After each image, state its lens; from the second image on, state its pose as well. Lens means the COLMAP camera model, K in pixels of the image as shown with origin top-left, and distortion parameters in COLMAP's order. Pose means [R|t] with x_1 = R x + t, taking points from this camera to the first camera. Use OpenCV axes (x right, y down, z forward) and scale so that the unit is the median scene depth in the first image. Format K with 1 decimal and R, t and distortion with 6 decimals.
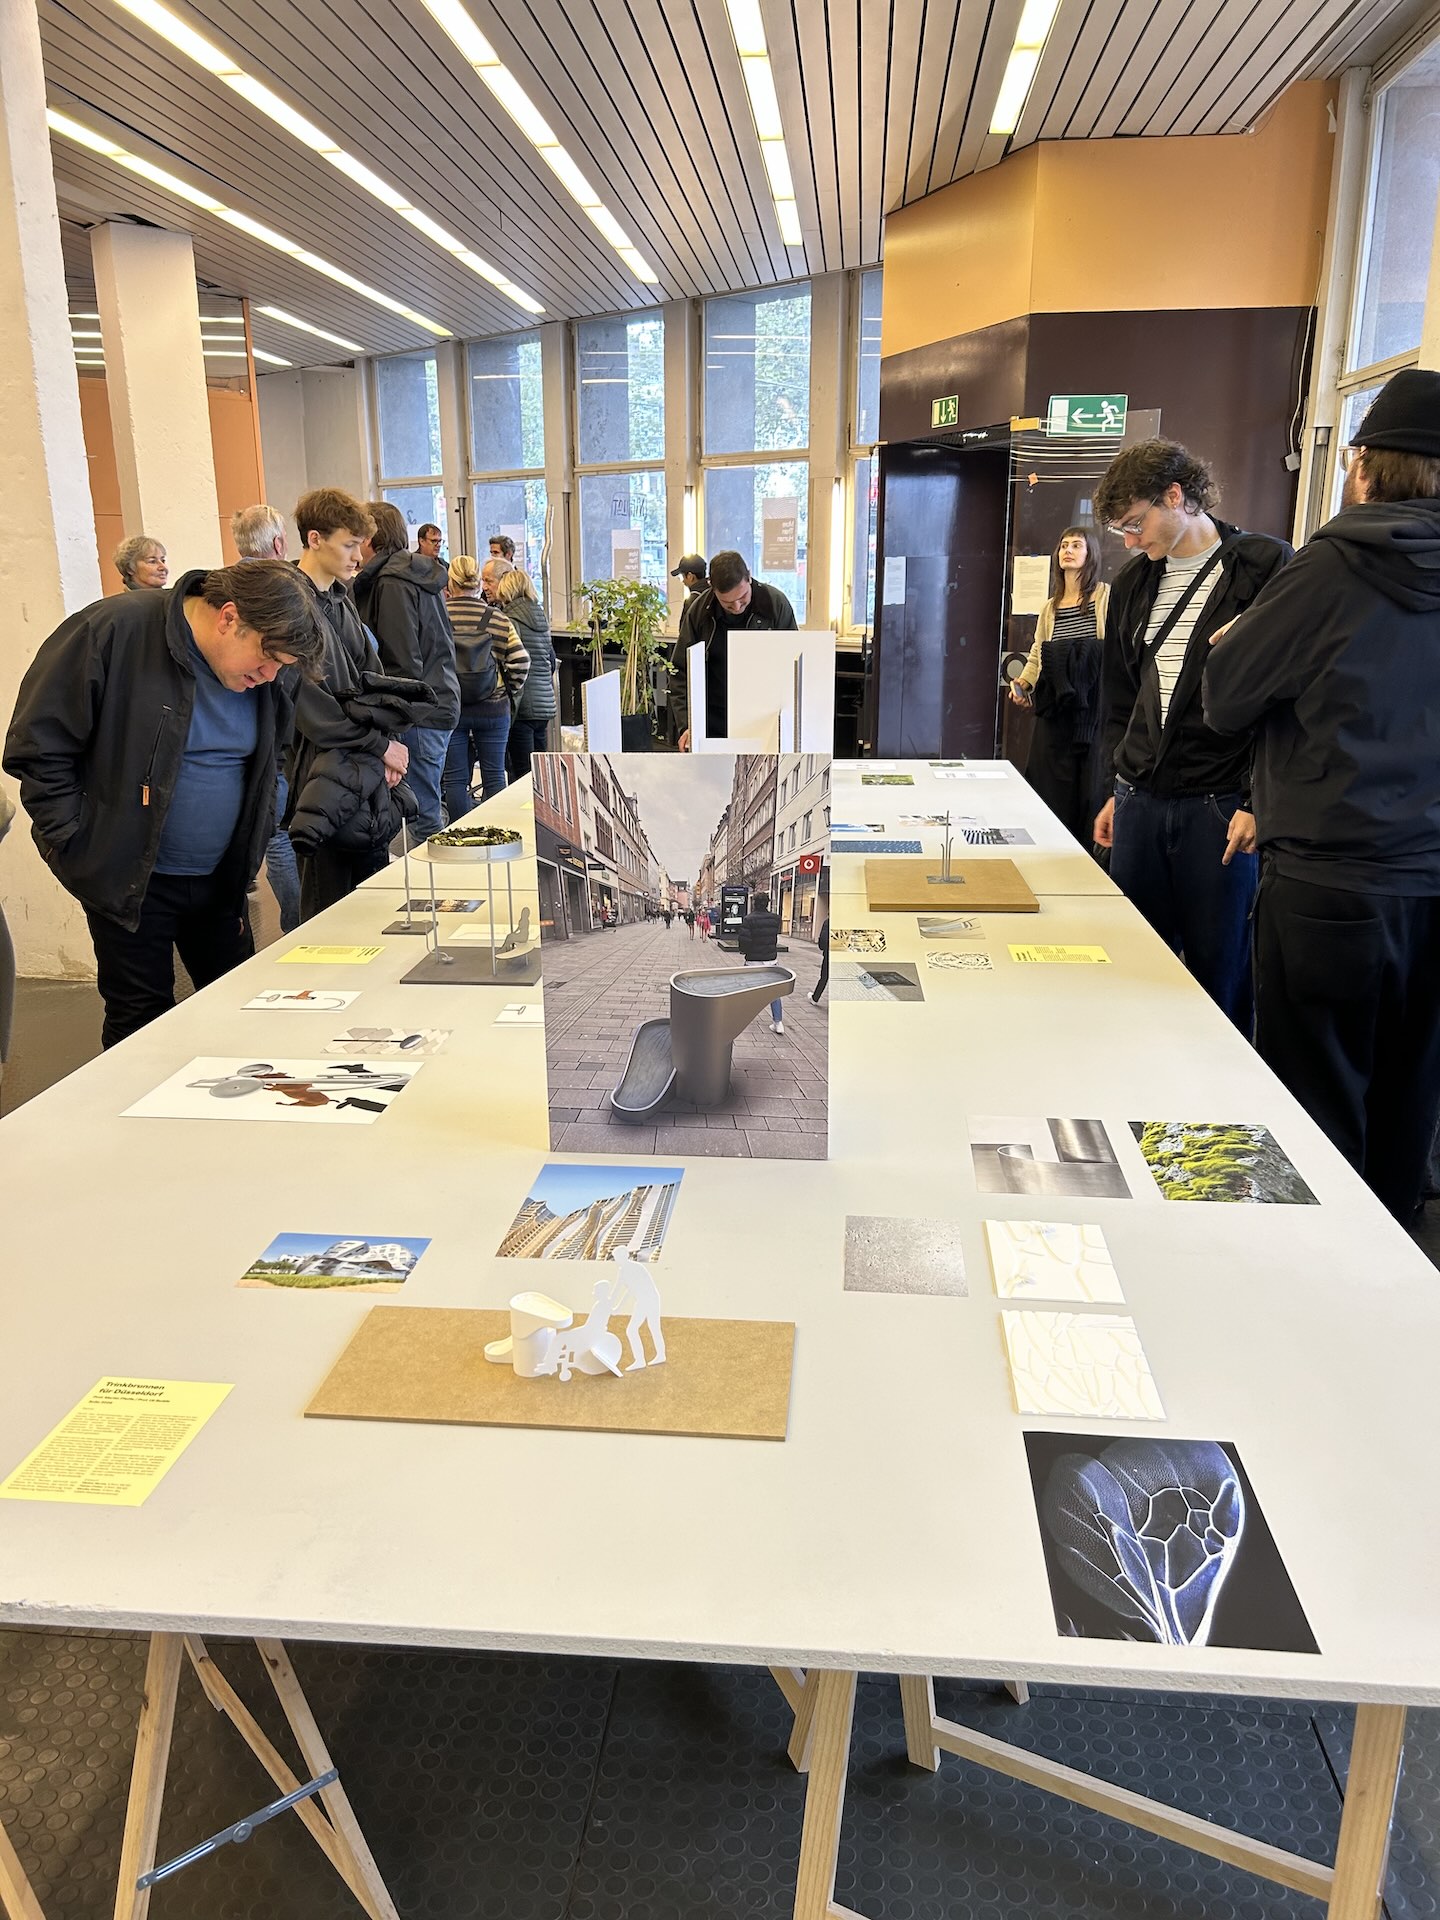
lens RADIAL K [[1444.3, 0, 713.1], [0, 1444.3, 953.2], [0, 0, 1]] dist [0.137901, 0.000265]
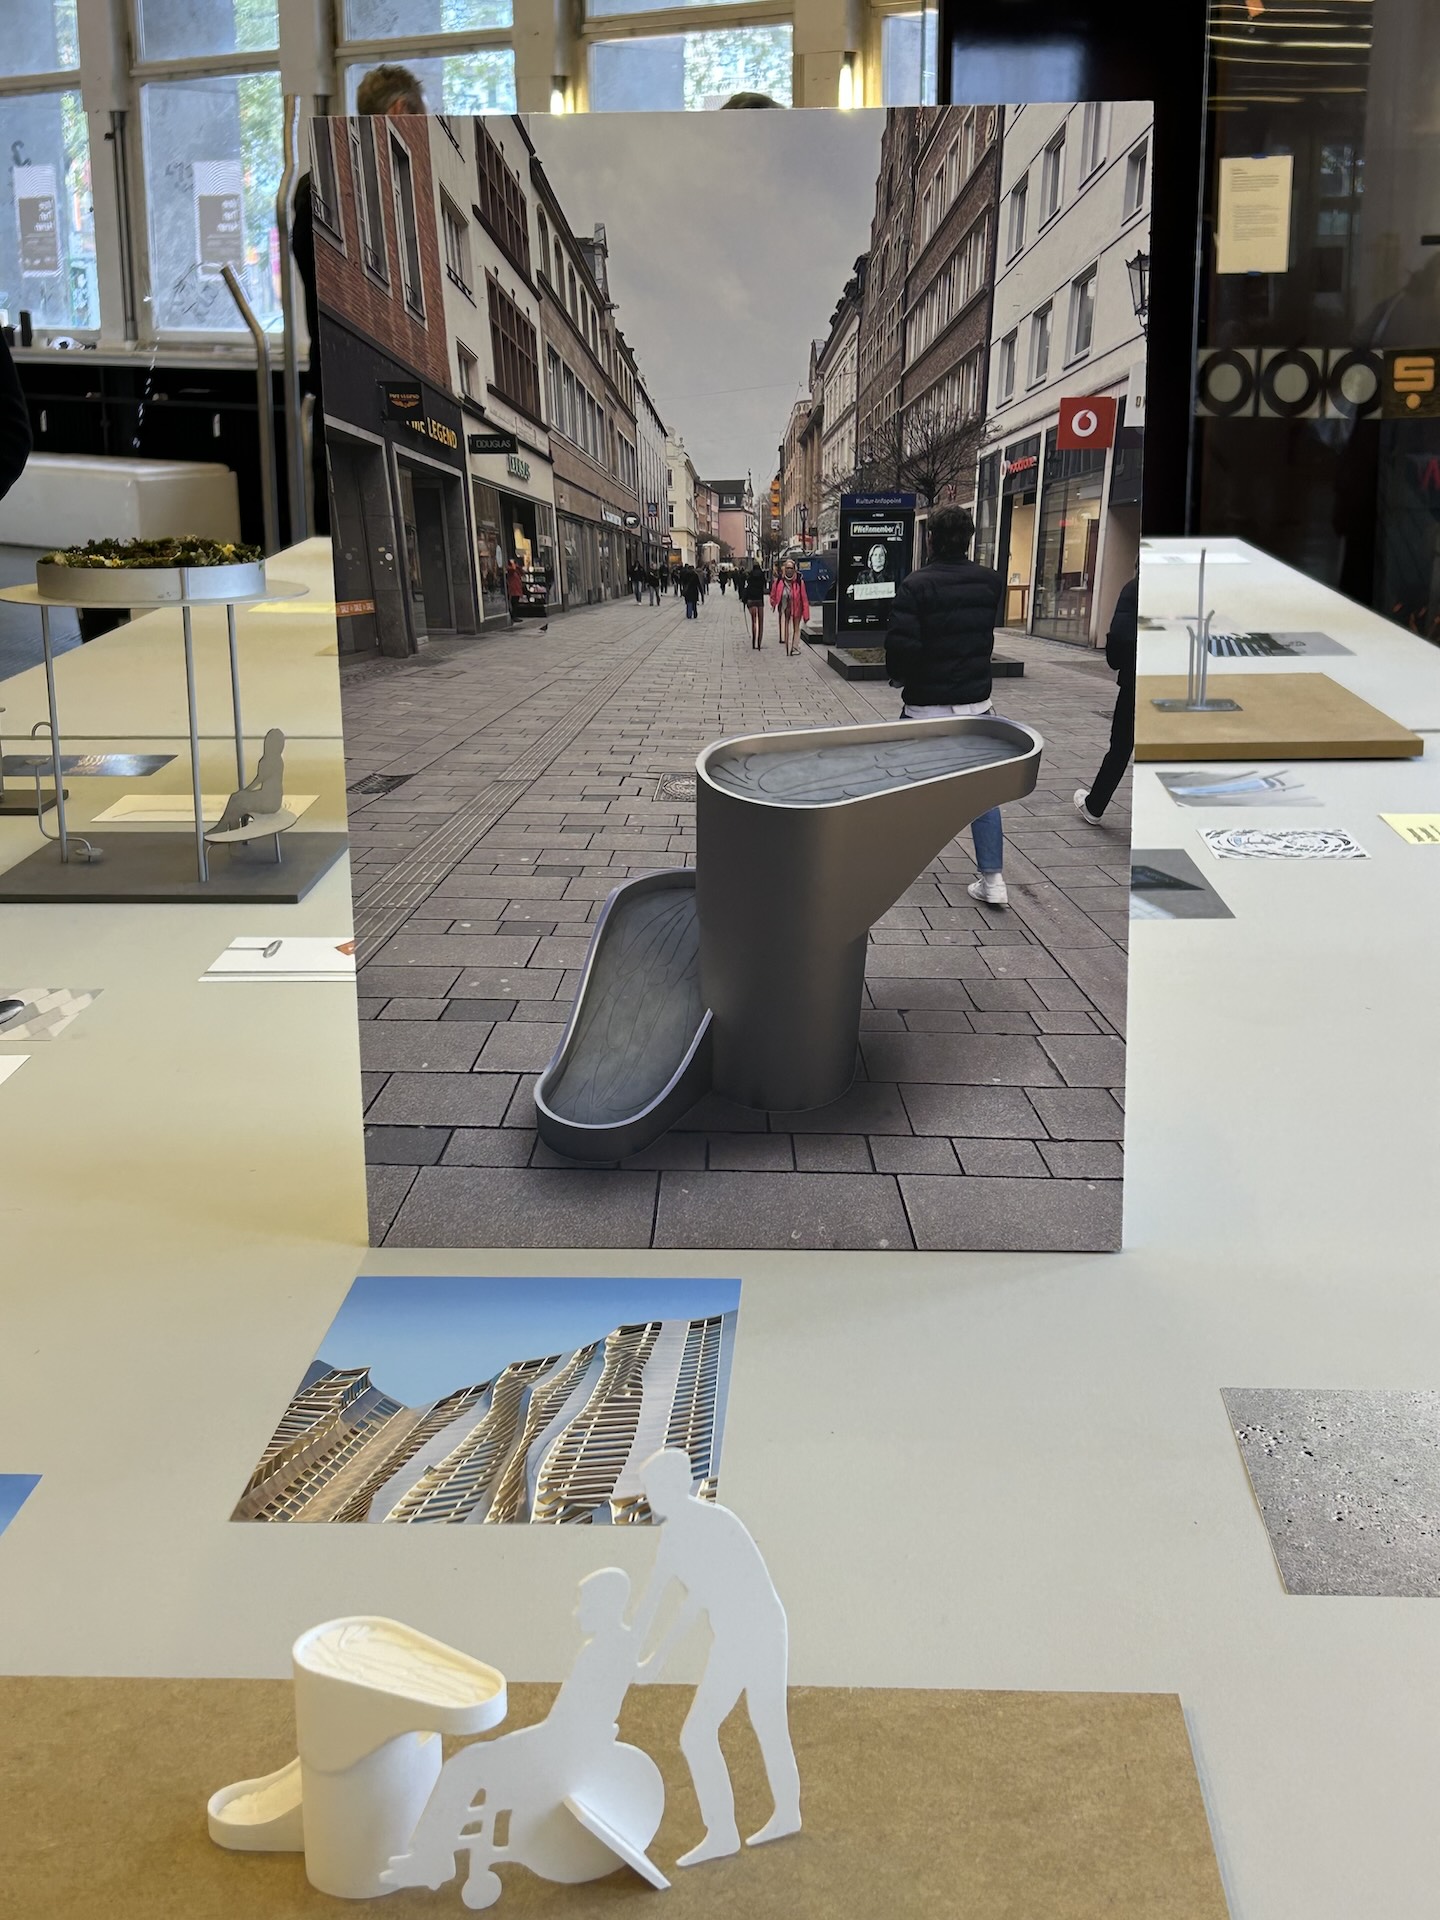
lens RADIAL K [[2613.8, 0, 720.0], [0, 2613.8, 960.0], [0, 0, 1]] dist [0.115495, -0.089387]
pose [[0.998619, -0.014094, 0.050620, -0.059142], [0.015291, 0.999611, -0.023330, 0.085384], [-0.050271, 0.024072, 0.998445, 0.345435]]
